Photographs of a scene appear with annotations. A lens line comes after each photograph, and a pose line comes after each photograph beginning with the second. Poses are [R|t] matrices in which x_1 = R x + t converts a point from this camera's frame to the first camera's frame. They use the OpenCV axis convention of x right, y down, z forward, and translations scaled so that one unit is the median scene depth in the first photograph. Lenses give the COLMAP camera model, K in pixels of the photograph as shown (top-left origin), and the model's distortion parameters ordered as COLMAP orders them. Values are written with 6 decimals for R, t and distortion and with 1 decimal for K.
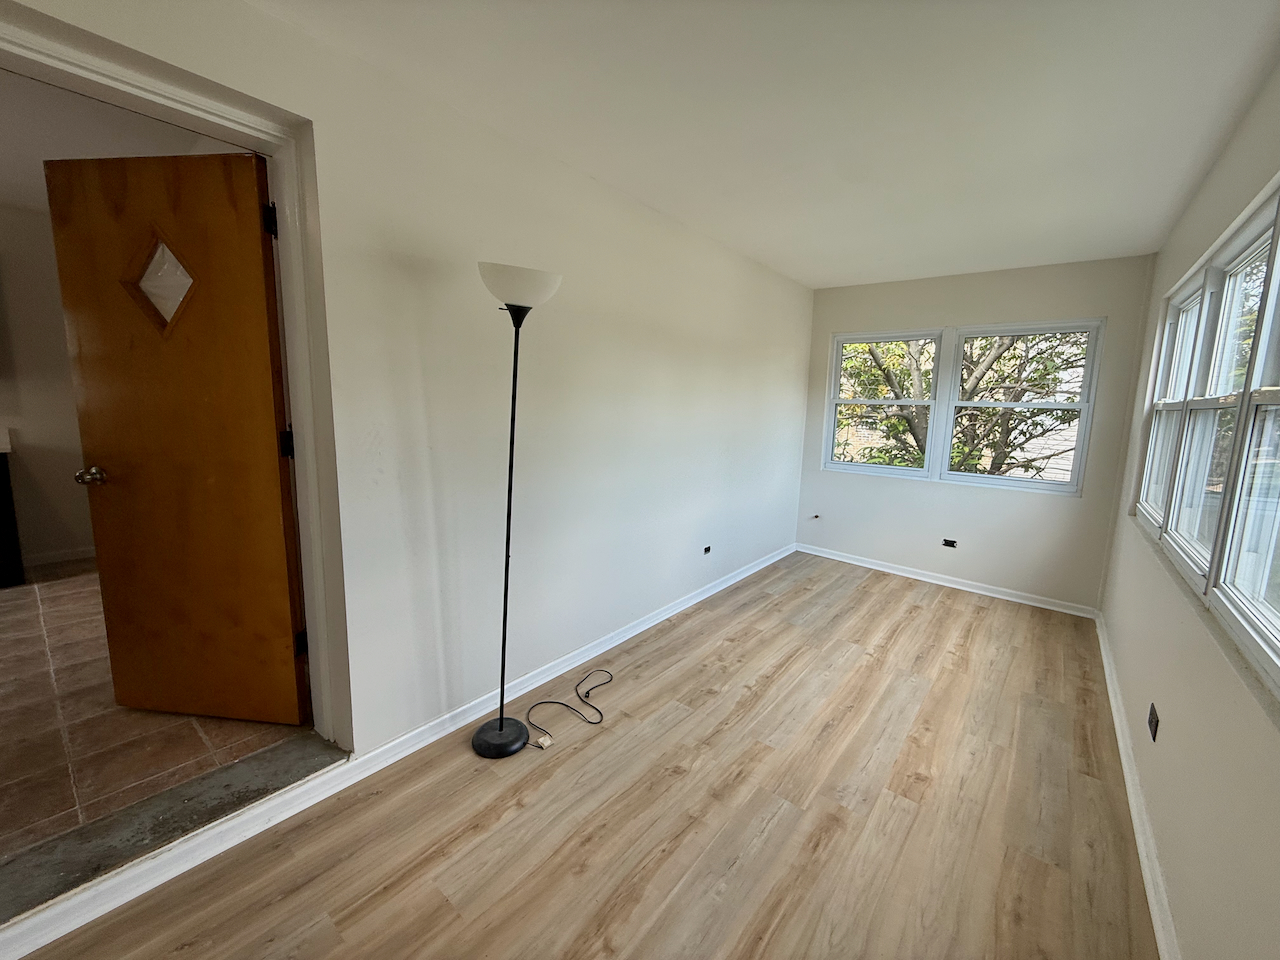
lens RADIAL K [[512.6, 0, 640.0], [0, 512.6, 480.0], [0, 0, 1]] dist [0.001797, 0.000152]
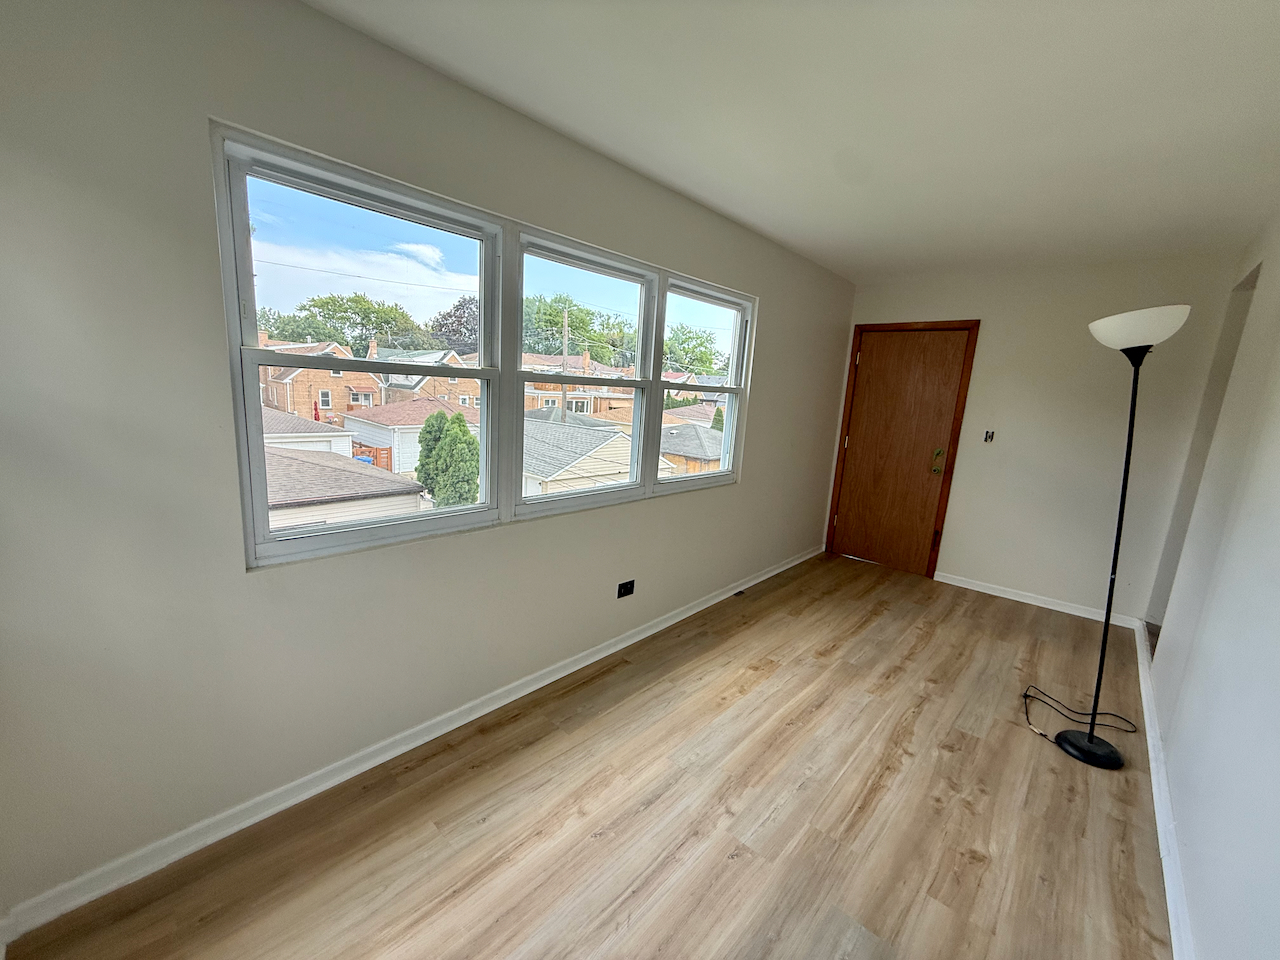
lens RADIAL K [[513.4, 0, 638.9], [0, 513.4, 475.4], [0, 0, 1]] dist [-0.001687, -0.000072]
pose [[-0.993637, -0.101419, 0.048995, 0.585108], [-0.080647, 0.944284, 0.319098, -0.229660], [-0.078628, 0.313116, -0.946455, 1.509651]]
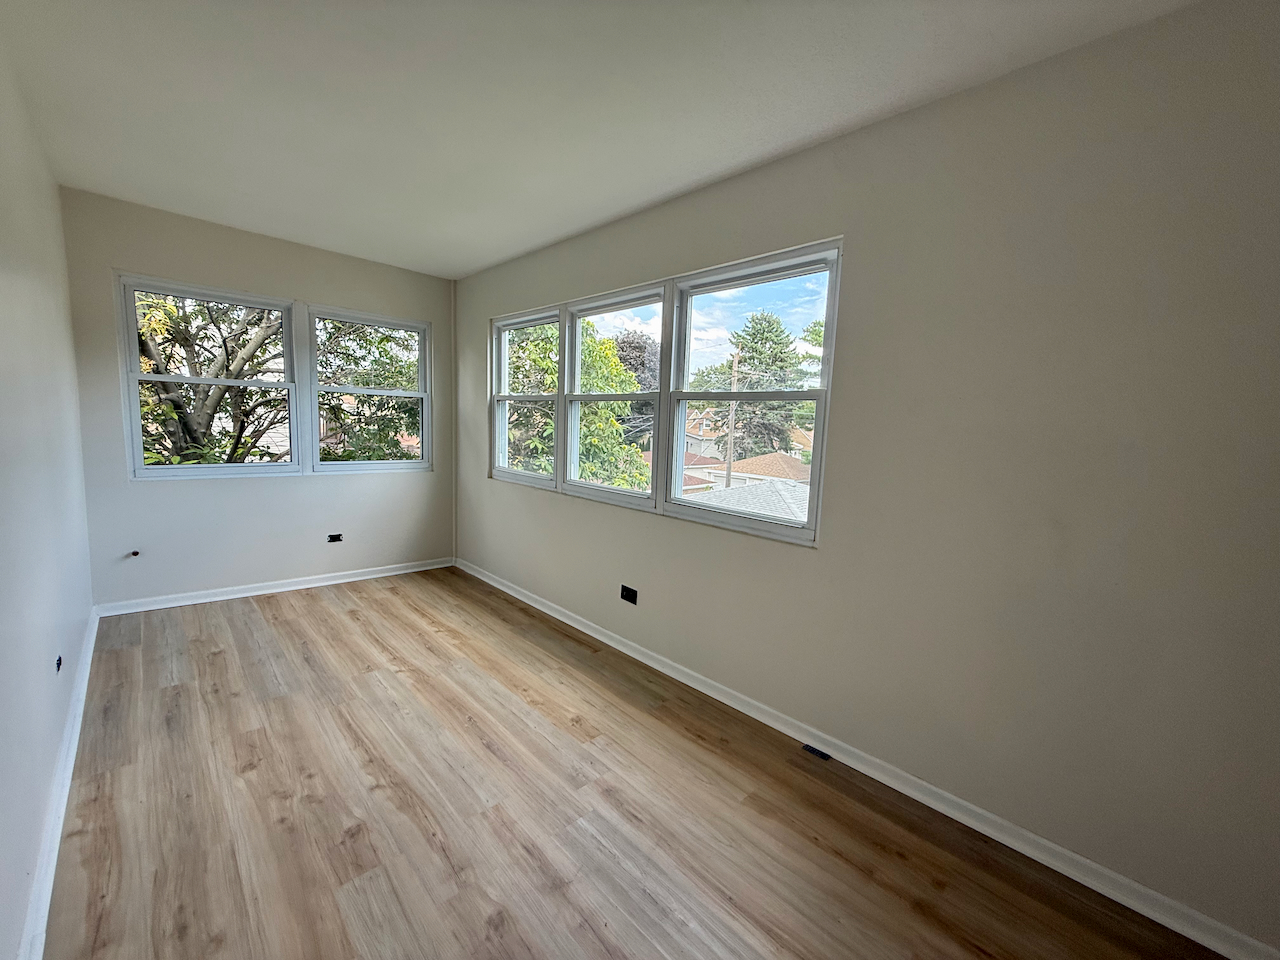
lens RADIAL K [[508.8, 0, 637.9], [0, 508.8, 479.8], [0, 0, 1]] dist [-0.002276, 0.000233]
pose [[0.118556, -0.134583, 0.983784, -0.334140], [0.109140, 0.986535, 0.121807, -0.049895], [-0.986931, 0.092929, 0.131648, 0.462228]]
